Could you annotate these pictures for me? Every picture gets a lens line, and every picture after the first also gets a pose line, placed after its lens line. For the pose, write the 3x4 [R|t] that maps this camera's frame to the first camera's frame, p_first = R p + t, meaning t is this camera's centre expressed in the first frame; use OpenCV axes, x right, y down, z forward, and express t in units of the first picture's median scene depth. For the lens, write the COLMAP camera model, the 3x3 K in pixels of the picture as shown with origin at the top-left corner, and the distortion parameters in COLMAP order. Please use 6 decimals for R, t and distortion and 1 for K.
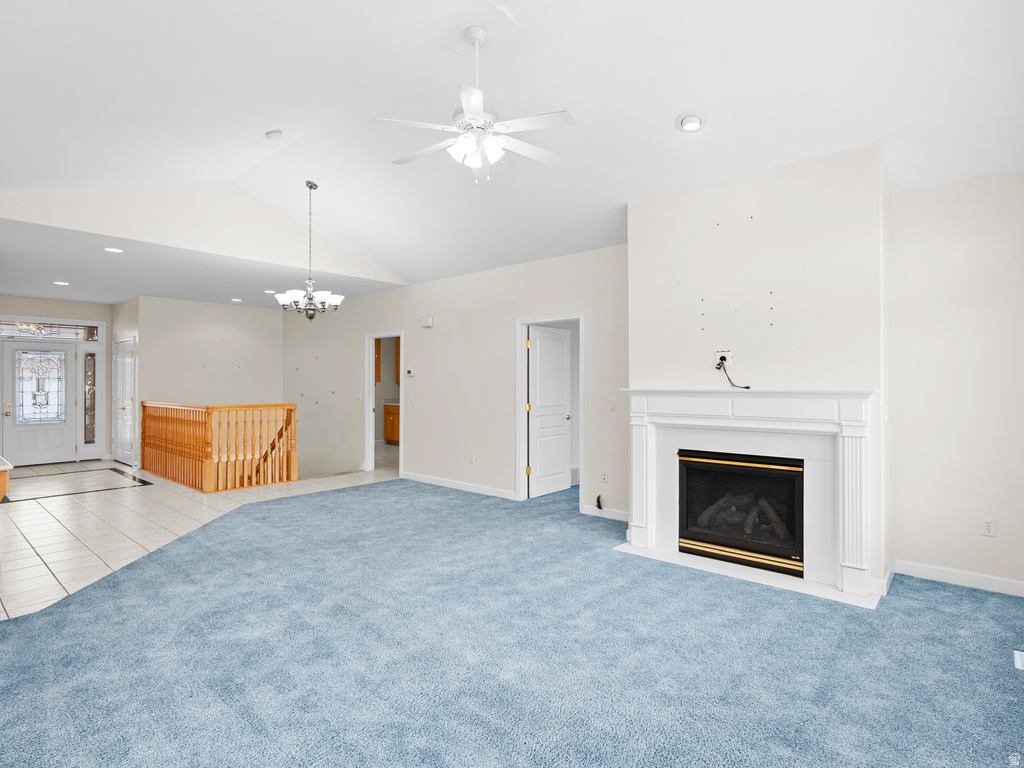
lens RADIAL K [[536.7, 0, 512.0], [0, 536.7, 384.0], [0, 0, 1]] dist [-0.004887, 0.000737]
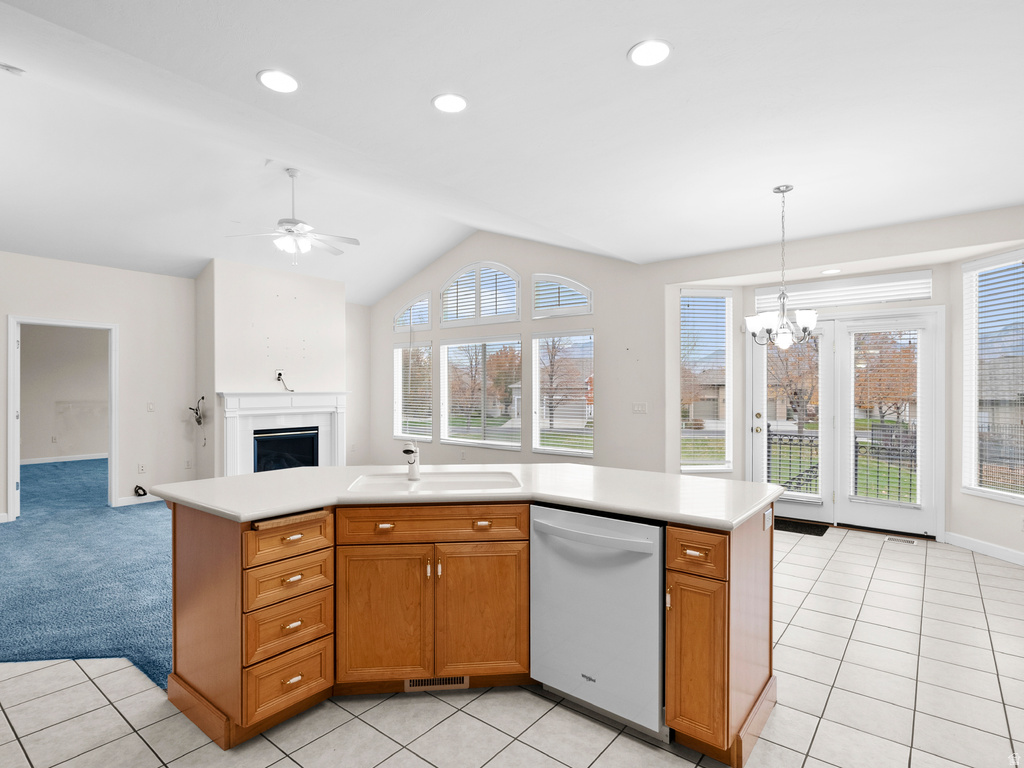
lens RADIAL K [[539.2, 0, 513.0], [0, 539.2, 392.7], [0, 0, 1]] dist [-0.002347, -0.000240]
pose [[-0.052371, -0.005957, 0.998610, -1.529097], [0.002047, 0.999979, 0.006073, 0.003406], [-0.998626, 0.002362, -0.052358, 0.373916]]
